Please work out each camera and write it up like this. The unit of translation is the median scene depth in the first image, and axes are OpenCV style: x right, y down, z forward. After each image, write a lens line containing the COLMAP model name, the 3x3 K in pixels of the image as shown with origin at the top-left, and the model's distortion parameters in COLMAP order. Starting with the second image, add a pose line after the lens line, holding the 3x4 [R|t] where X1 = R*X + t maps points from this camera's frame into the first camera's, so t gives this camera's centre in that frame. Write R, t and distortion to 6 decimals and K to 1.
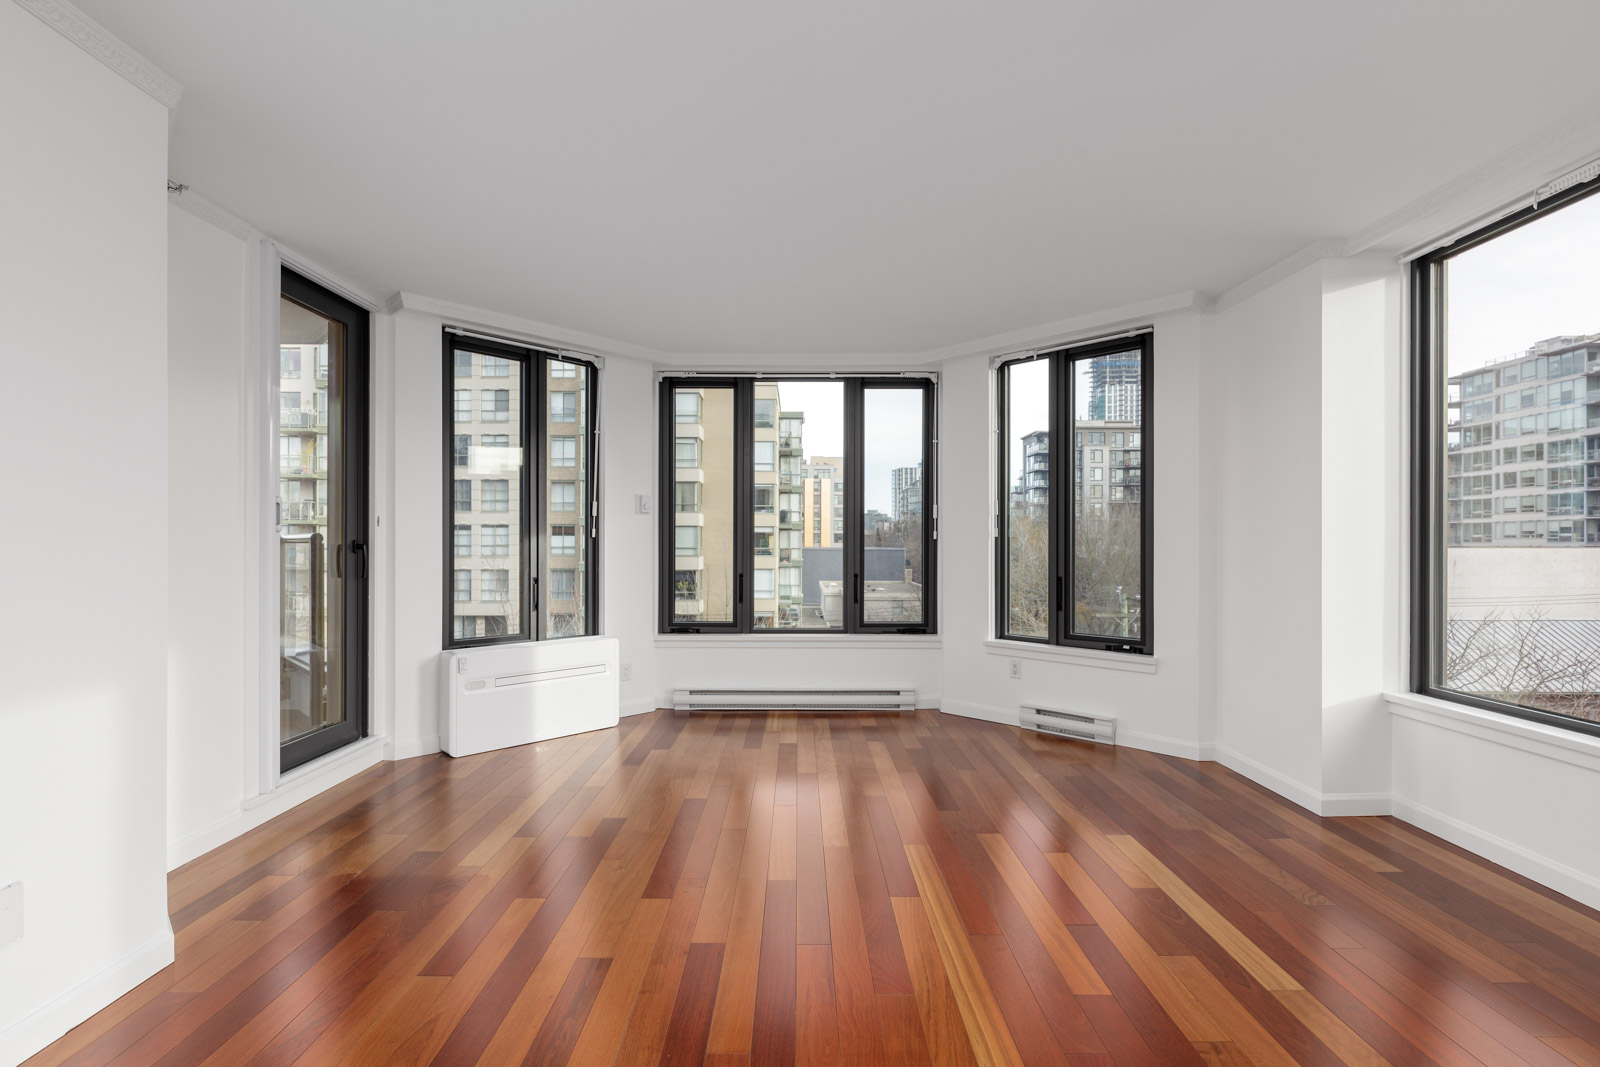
lens RADIAL K [[703.5, 0, 800.3], [0, 703.5, 539.0], [0, 0, 1]] dist [-0.001096, 0.000024]
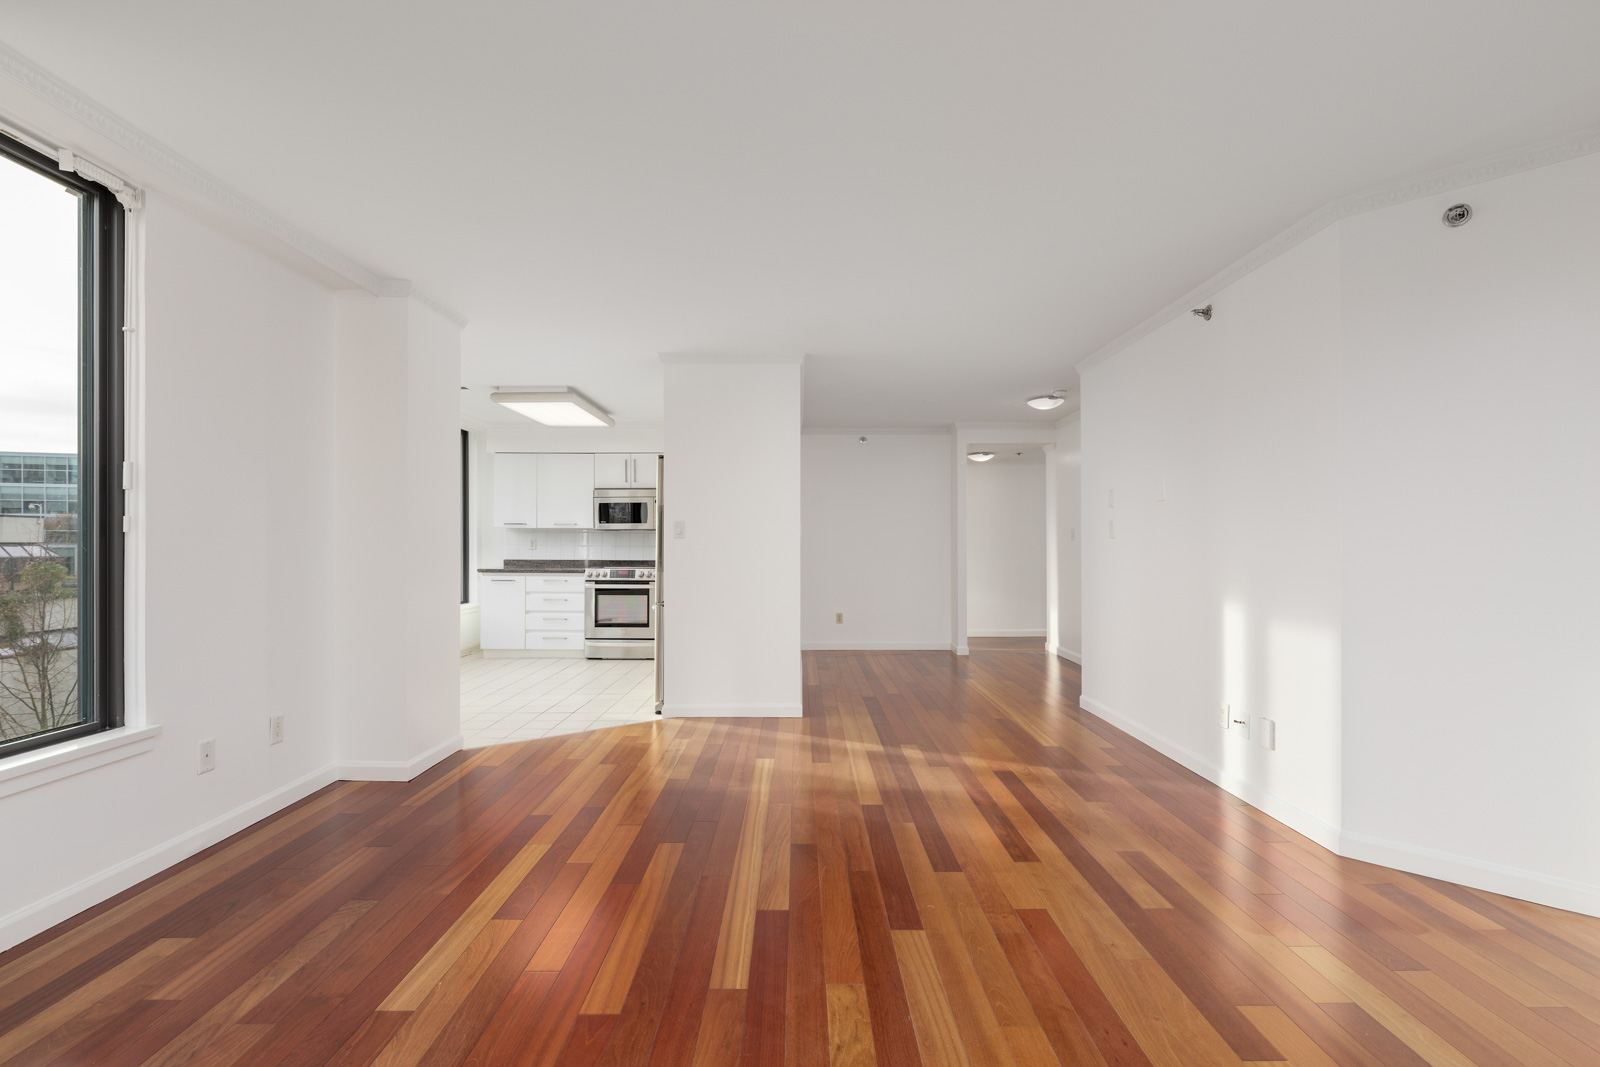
lens RADIAL K [[703.5, 0, 796.5], [0, 703.5, 542.4], [0, 0, 1]] dist [-0.001096, 0.000024]
pose [[-0.999960, -0.001893, 0.008791, 0.093927], [-0.001959, 0.999970, -0.007464, 0.007010], [-0.008777, -0.007481, -0.999933, 1.764995]]
